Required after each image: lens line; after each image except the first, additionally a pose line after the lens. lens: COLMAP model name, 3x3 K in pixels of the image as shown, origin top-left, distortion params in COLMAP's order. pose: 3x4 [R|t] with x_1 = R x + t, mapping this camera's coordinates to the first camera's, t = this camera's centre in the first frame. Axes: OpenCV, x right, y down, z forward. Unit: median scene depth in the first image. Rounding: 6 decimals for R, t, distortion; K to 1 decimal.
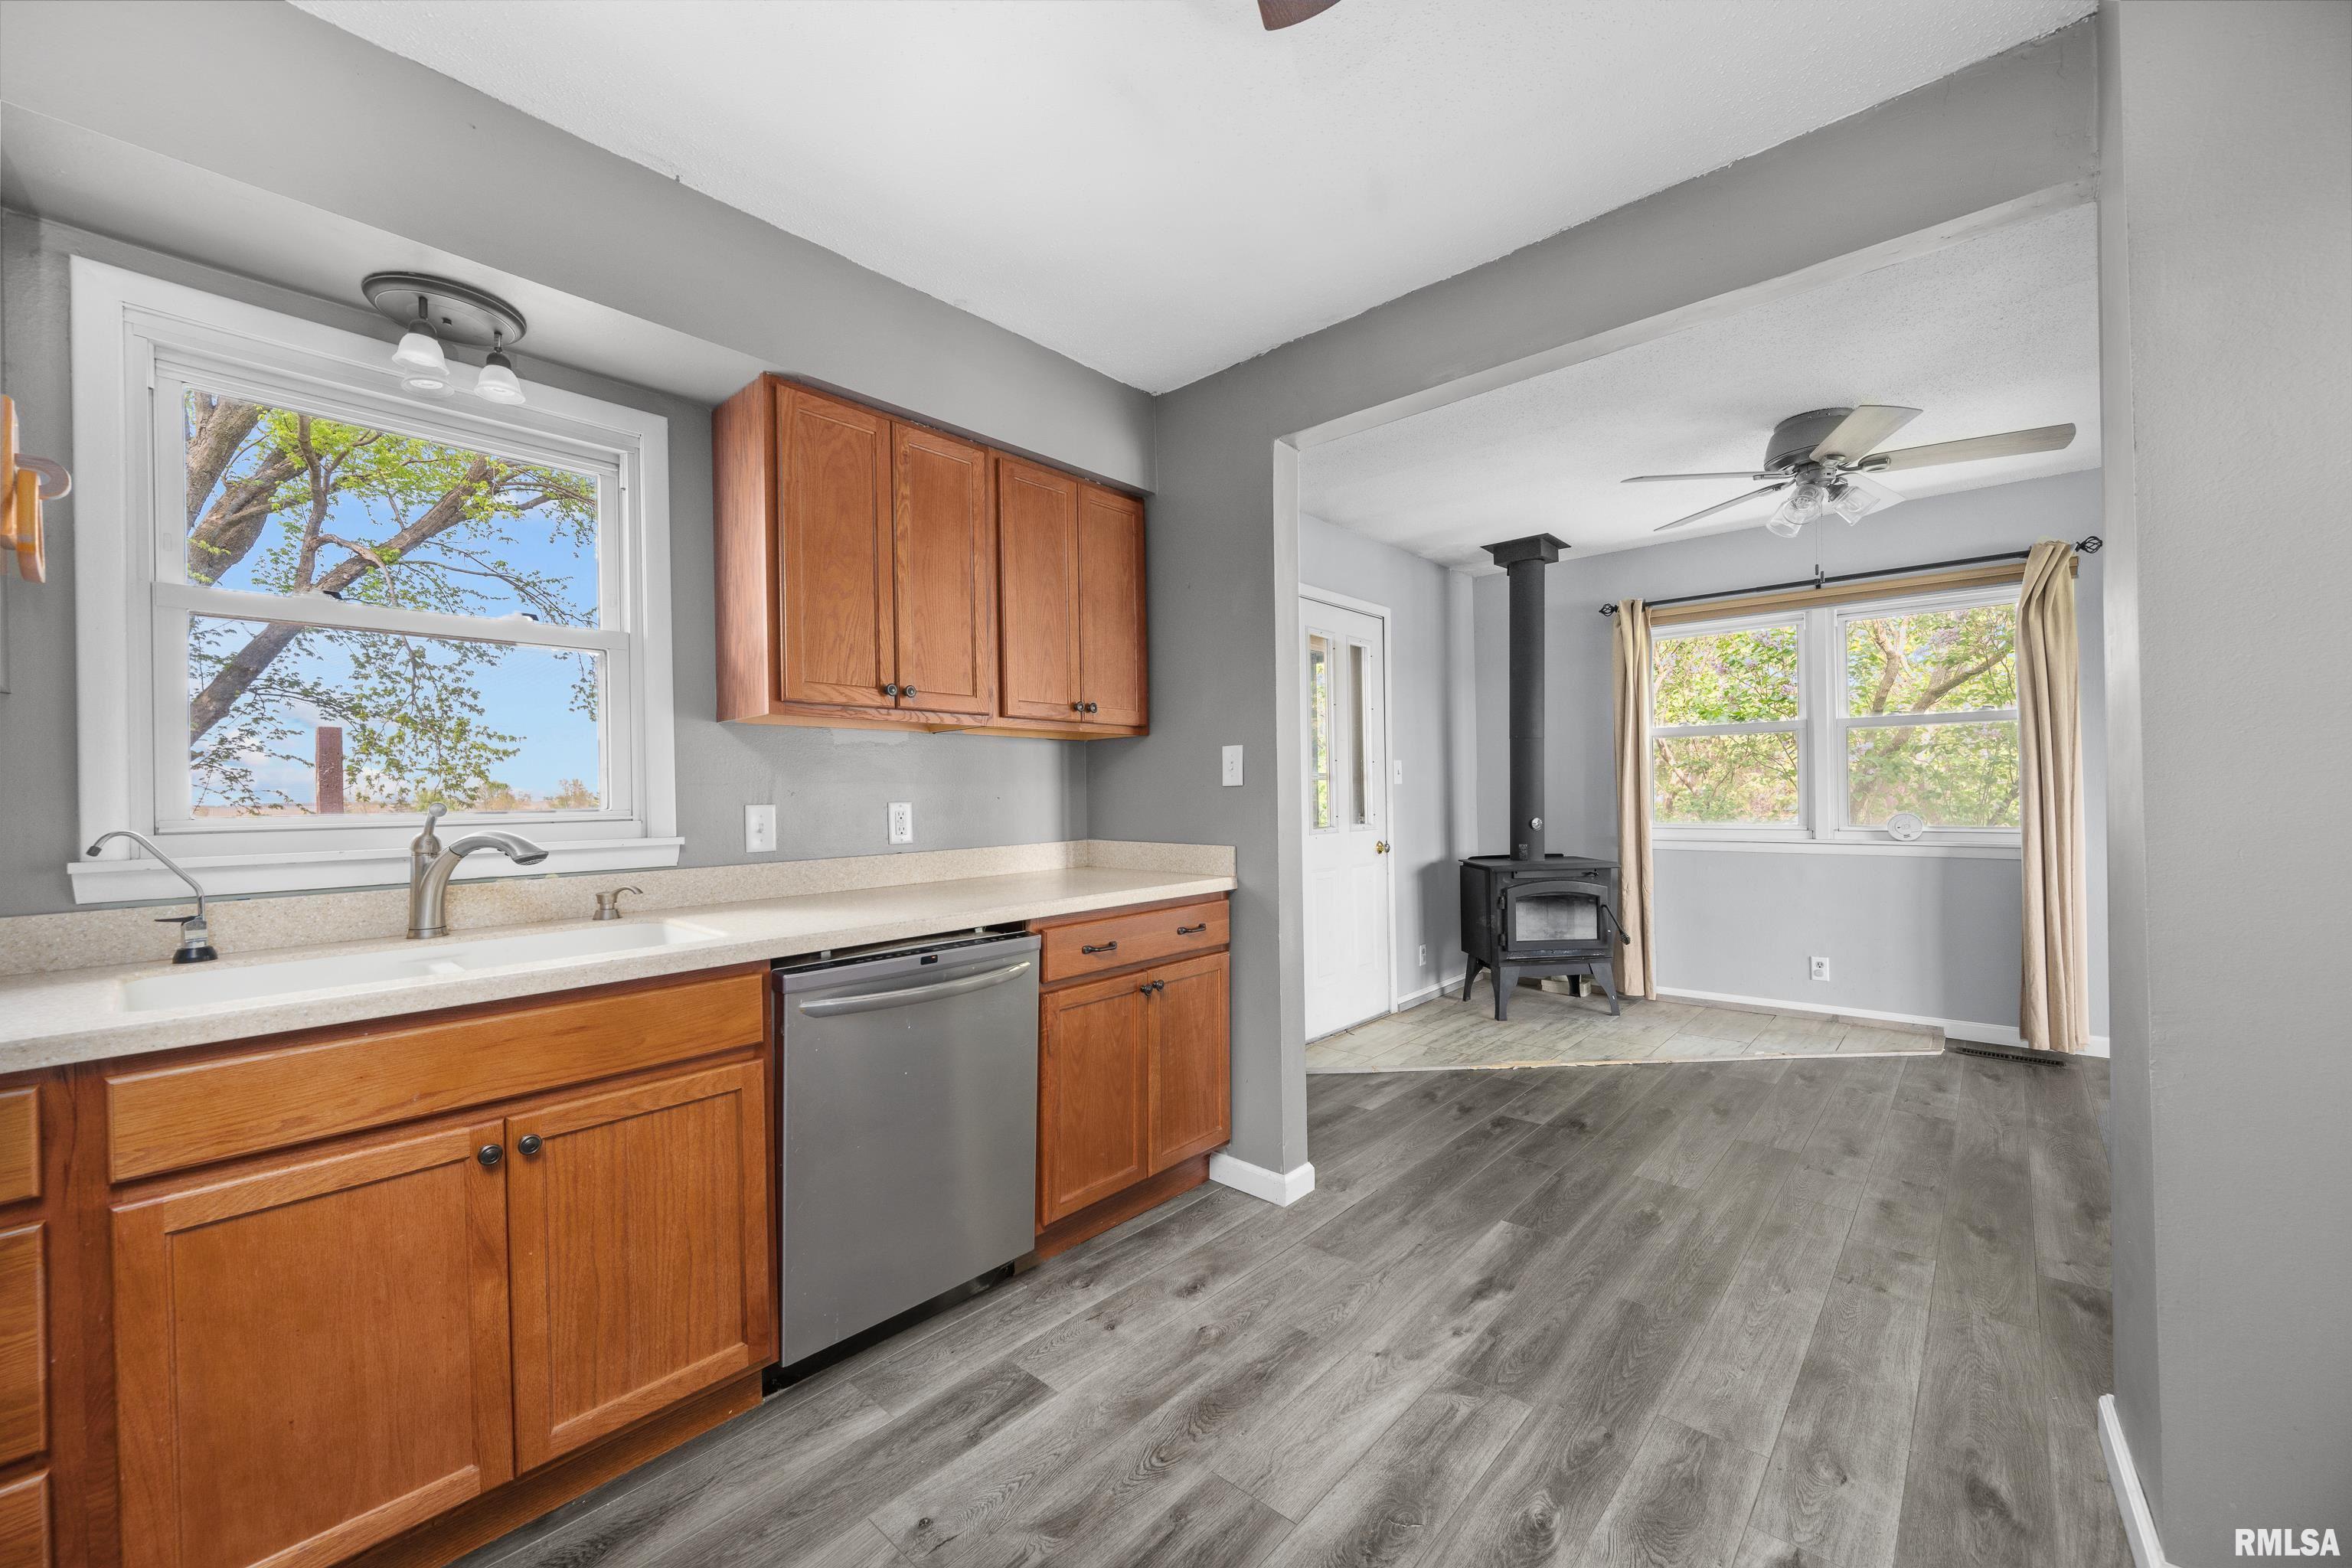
lens RADIAL K [[921.7, 0, 1176.2], [0, 921.7, 796.2], [0, 0, 1]] dist [0.000650, -0.000681]
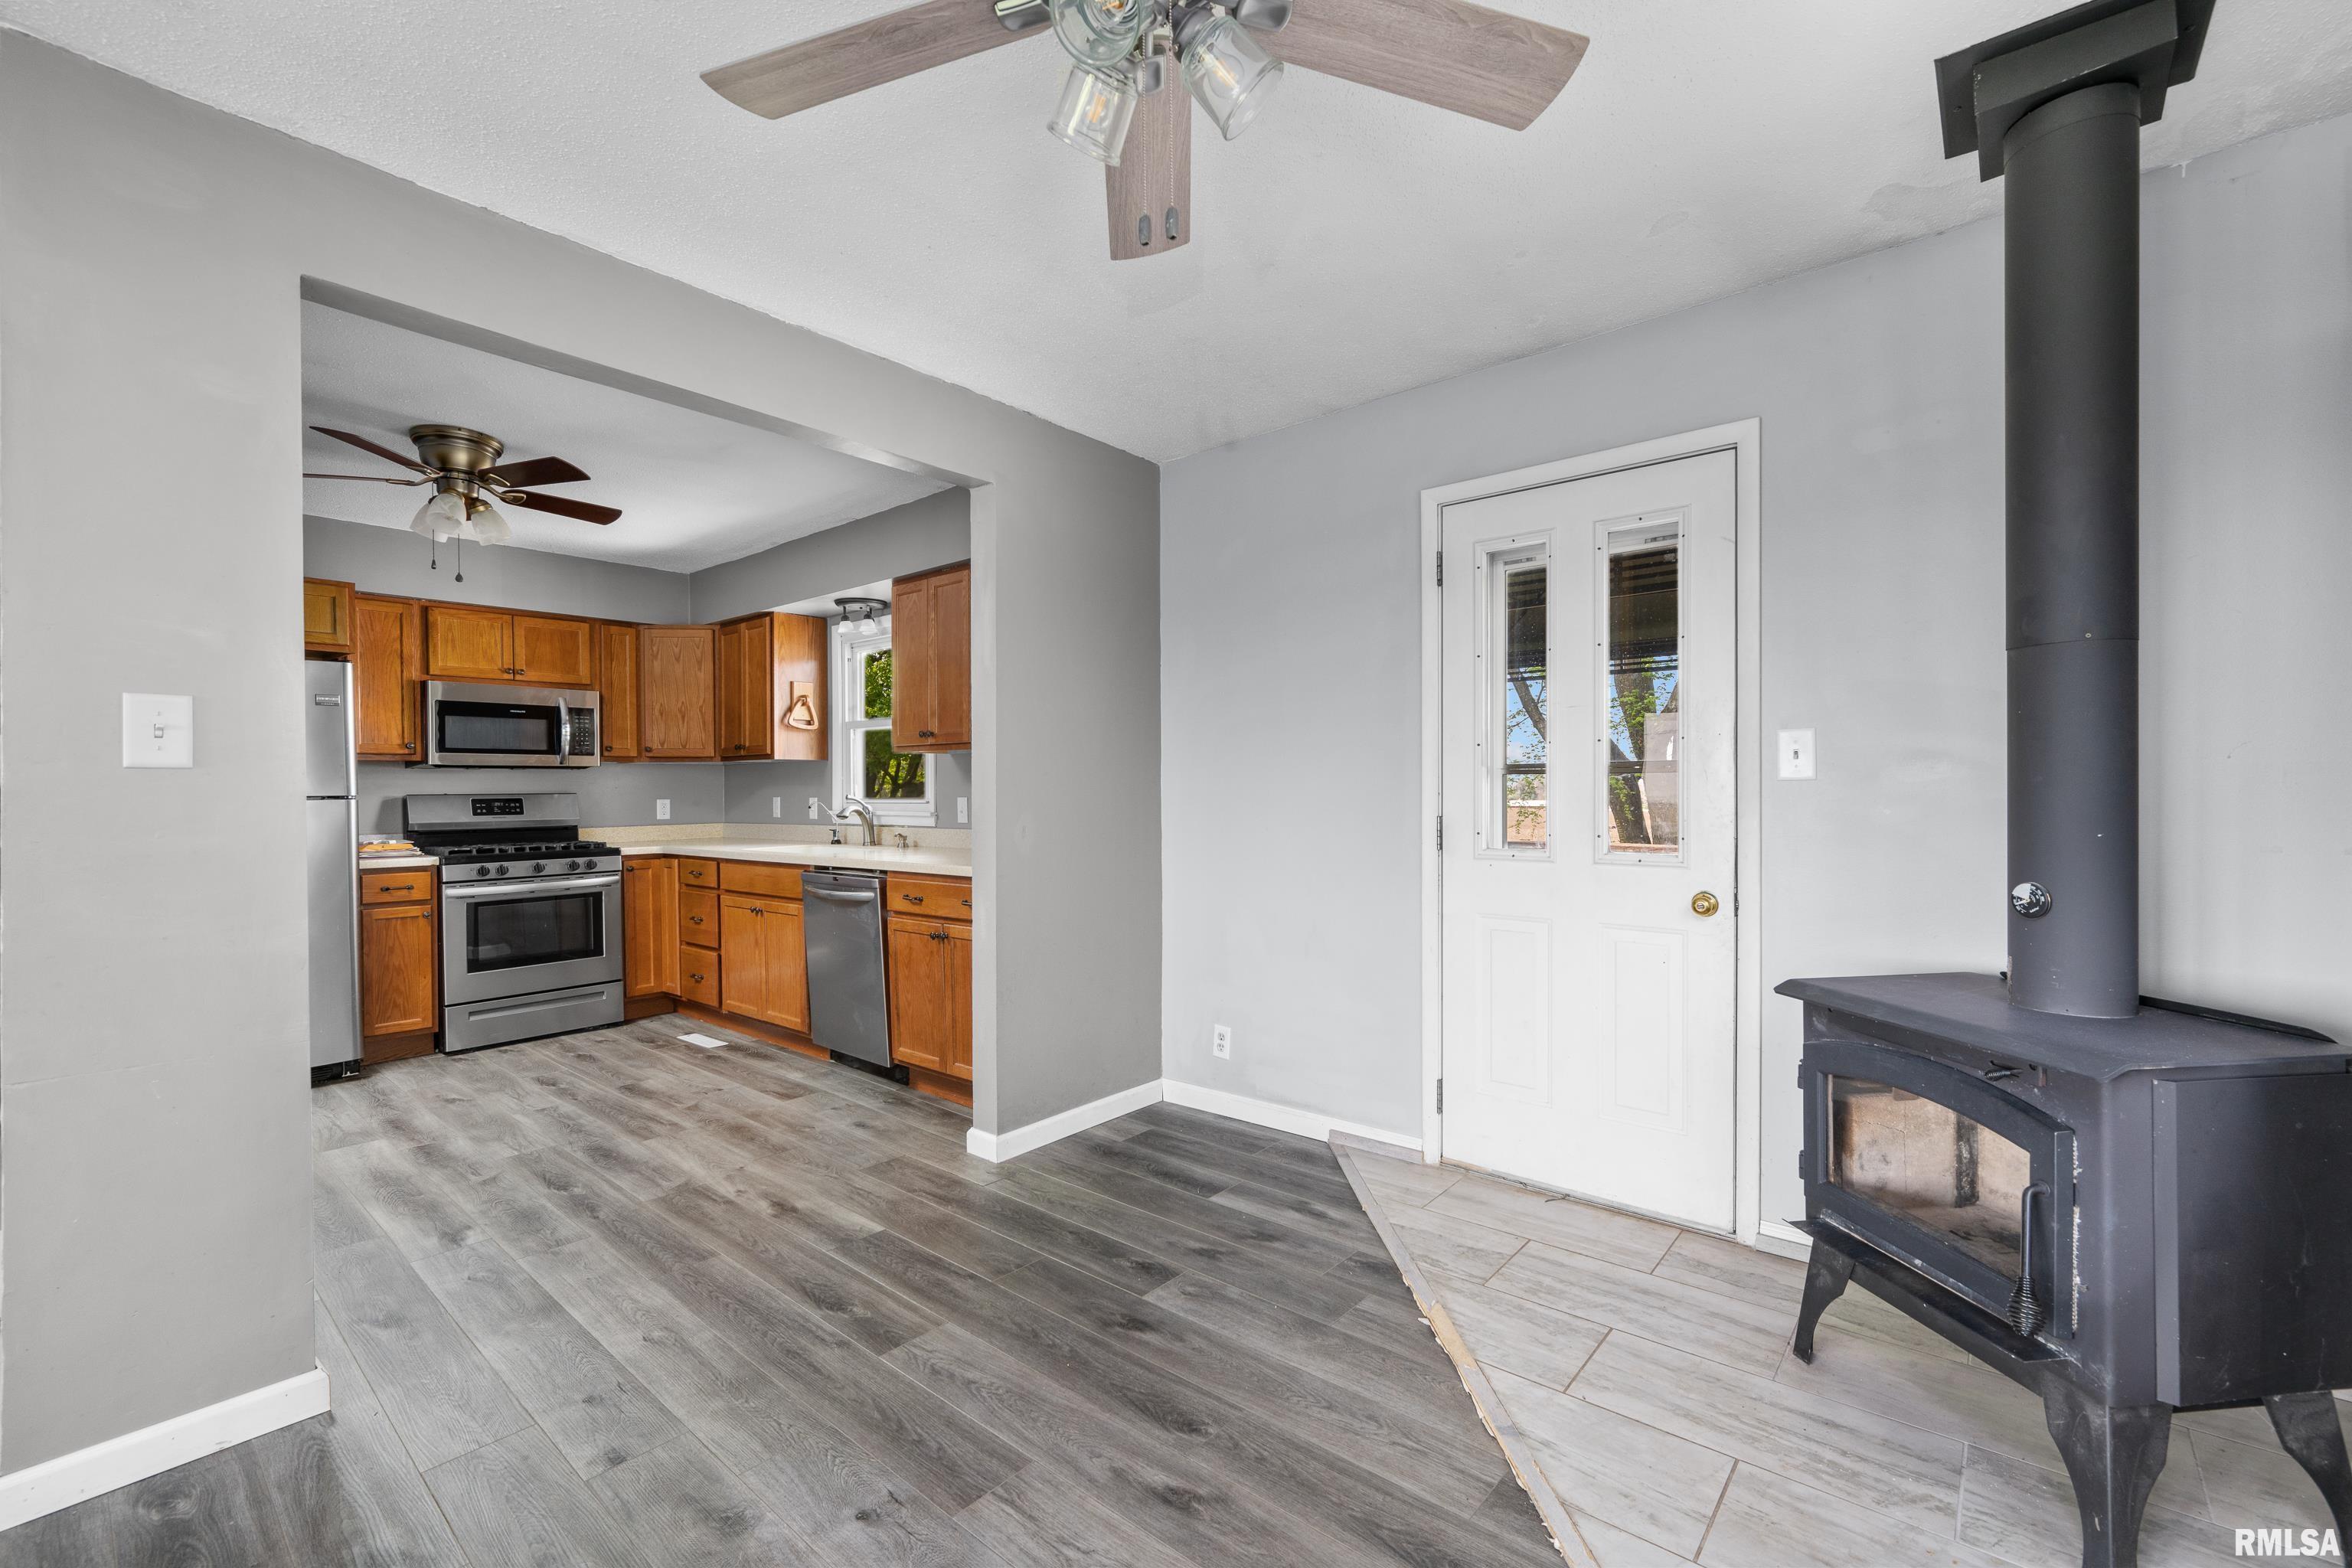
lens RADIAL K [[984.5, 0, 1180.6], [0, 984.5, 795.7], [0, 0, 1]] dist [-0.002942, 0.001524]
pose [[0.023731, 0.024109, -0.999428, 1.826855], [0.005234, 0.999692, 0.024240, -0.047366], [0.999705, -0.005806, 0.023598, 1.669374]]
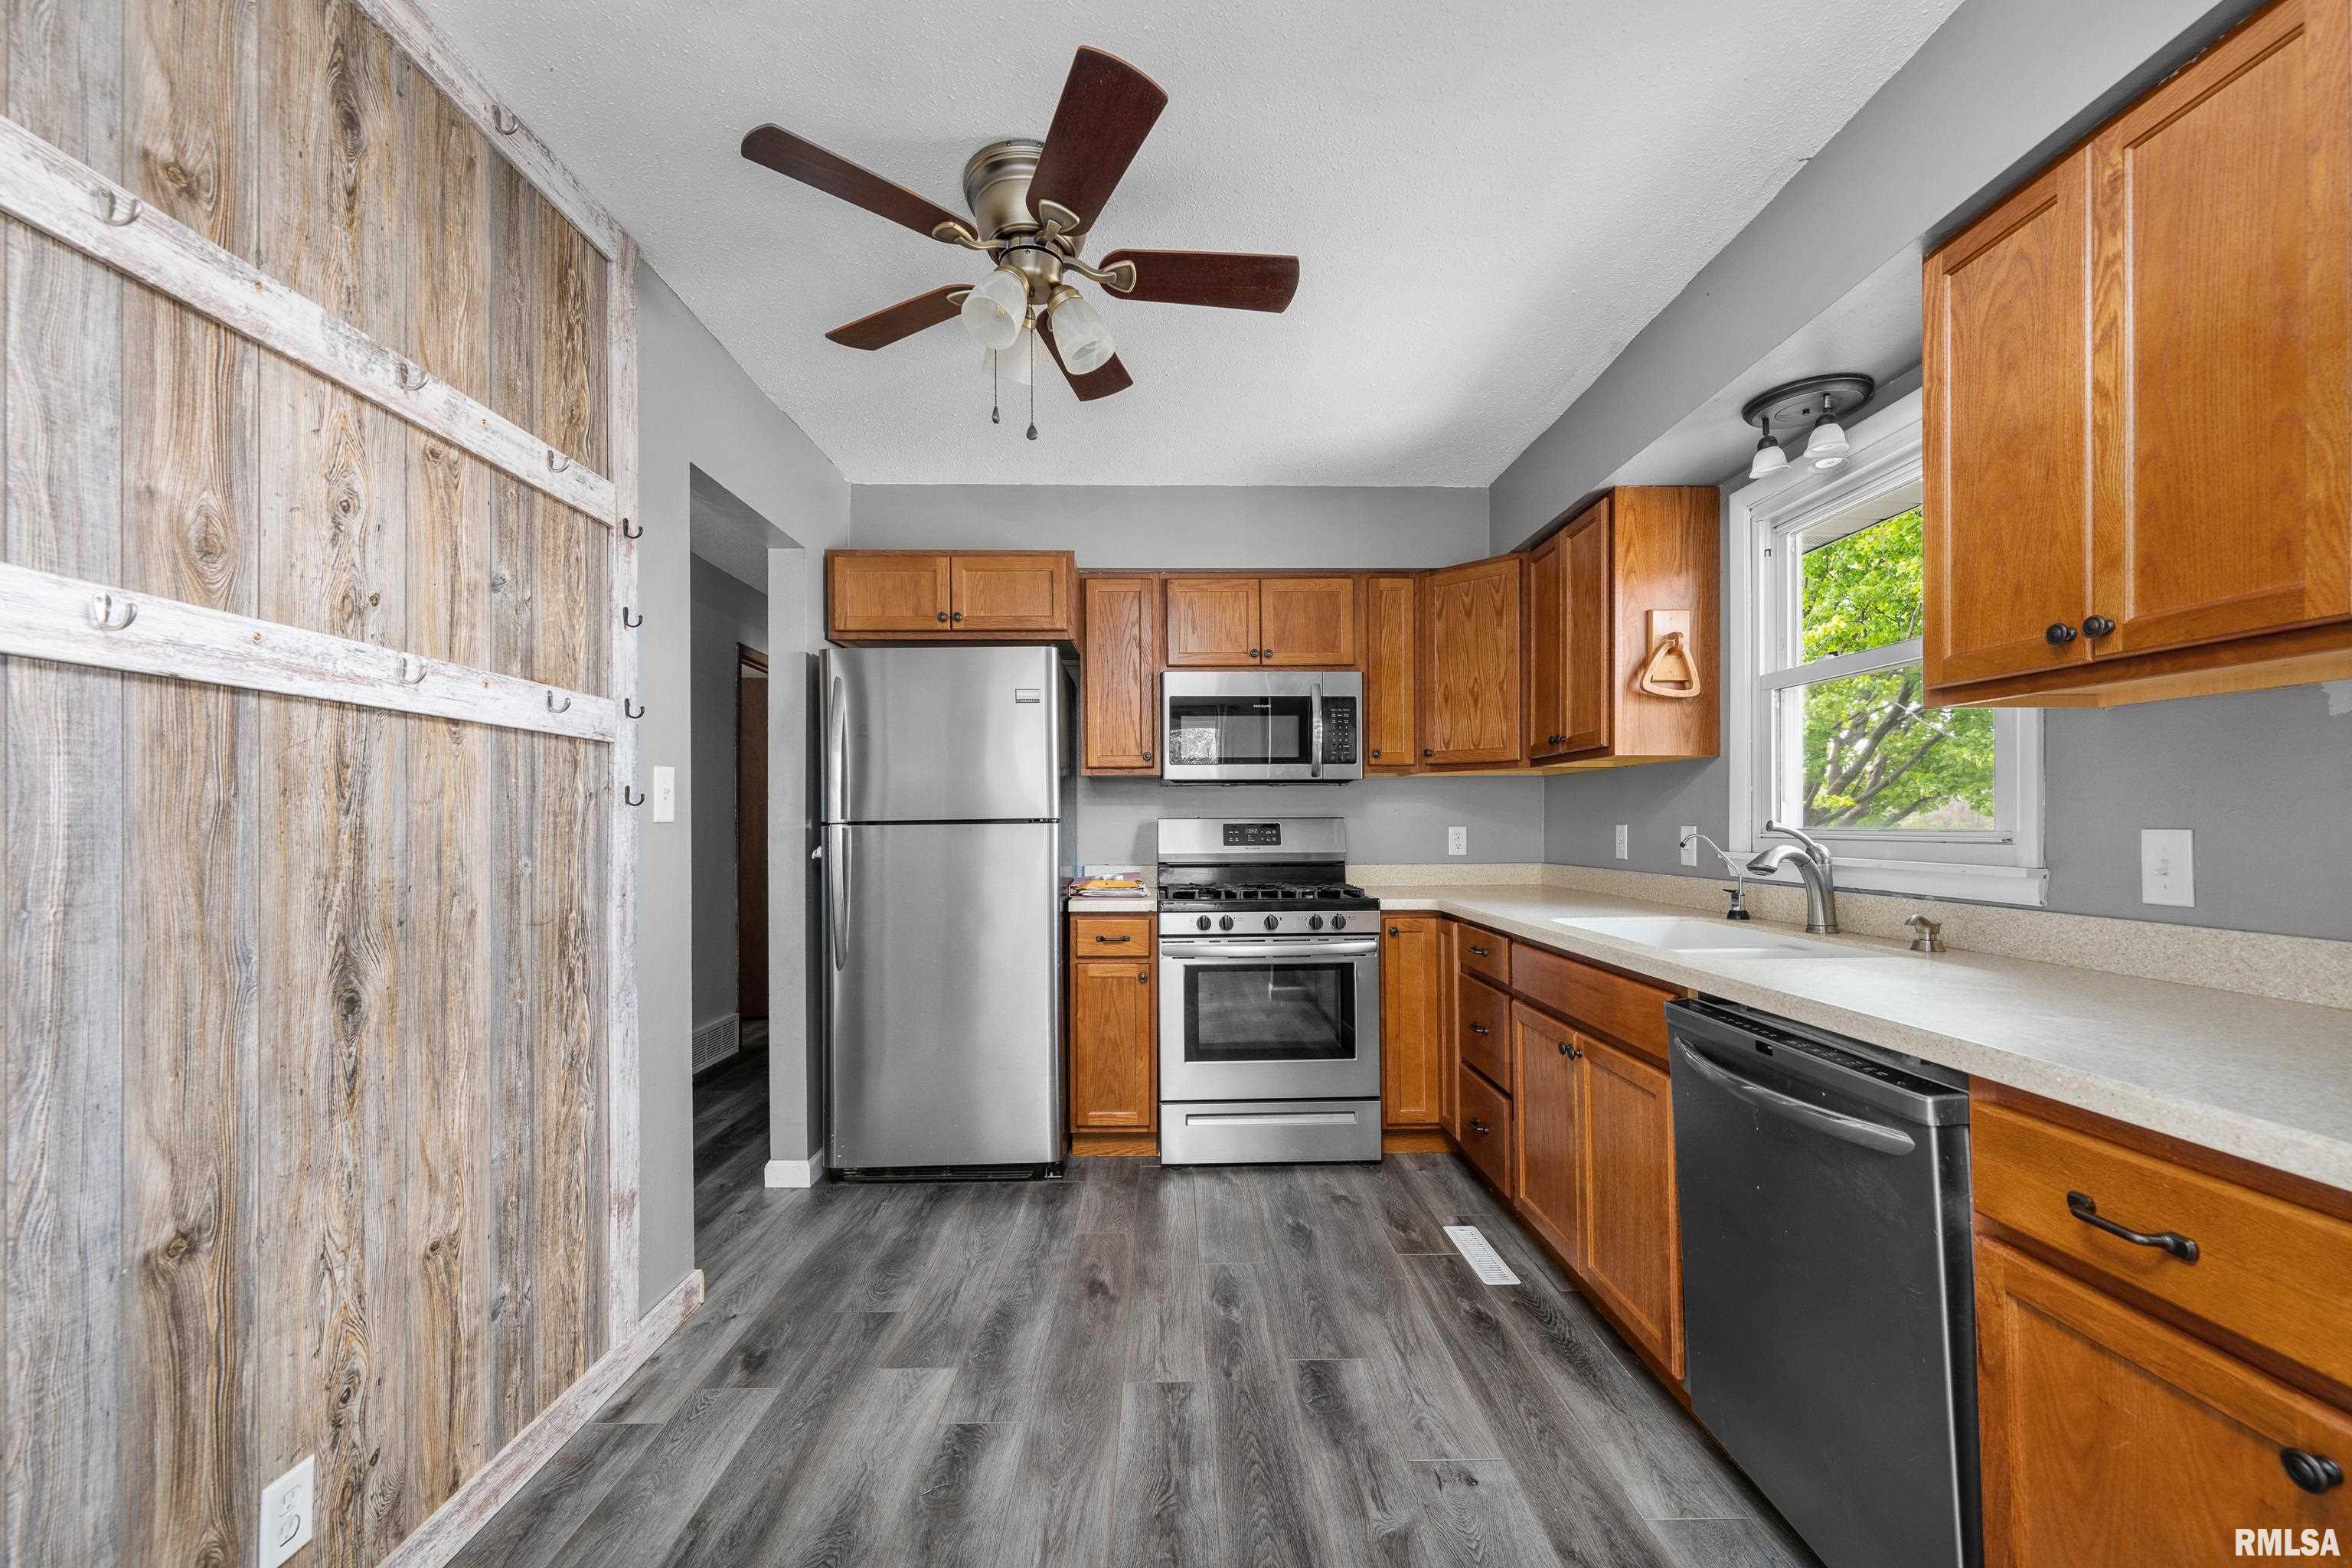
lens RADIAL K [[921.7, 0, 1183.7], [0, 921.7, 814.6], [0, 0, 1]] dist [0.000650, -0.000681]
pose [[-0.733851, 0.013465, -0.679177, 0.548514], [0.013495, 0.999895, 0.005242, -0.015979], [0.679177, -0.005318, -0.733956, 1.207483]]
